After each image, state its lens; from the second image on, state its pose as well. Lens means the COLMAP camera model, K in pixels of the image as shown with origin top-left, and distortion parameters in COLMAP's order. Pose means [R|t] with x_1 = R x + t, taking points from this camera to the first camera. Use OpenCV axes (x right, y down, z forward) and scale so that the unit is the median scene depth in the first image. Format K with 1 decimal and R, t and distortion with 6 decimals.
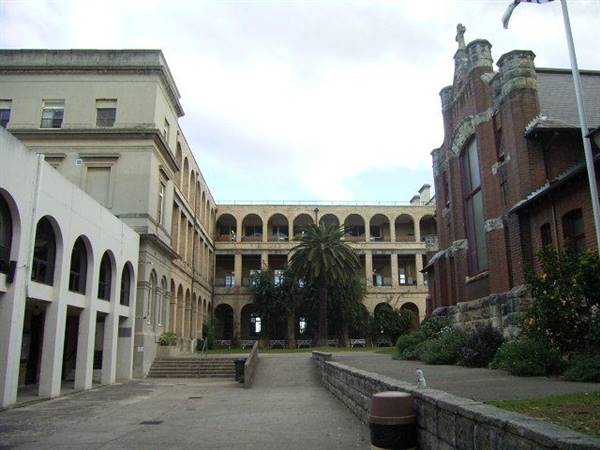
lens RADIAL K [[496.4, 0, 319.5], [0, 496.4, 239.8], [0, 0, 1]] dist [-0.065977, -0.003355]
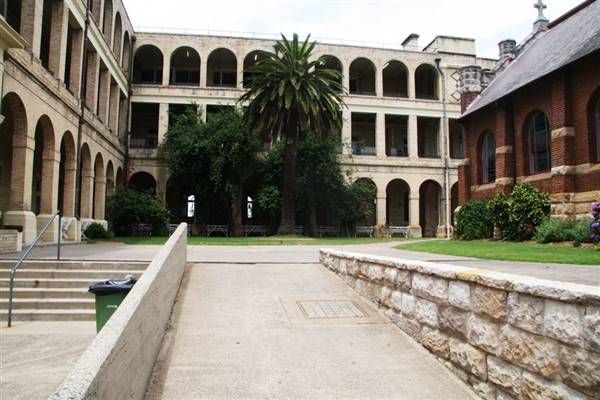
lens RADIAL K [[453.6, 0, 295.7], [0, 453.6, 196.5], [0, 0, 1]] dist [-0.092461, 0.009856]
pose [[0.994336, 0.029498, 0.102104, -0.042054], [-0.042637, 0.990728, 0.129000, 0.074906], [-0.097352, -0.132623, 0.986374, 0.357302]]
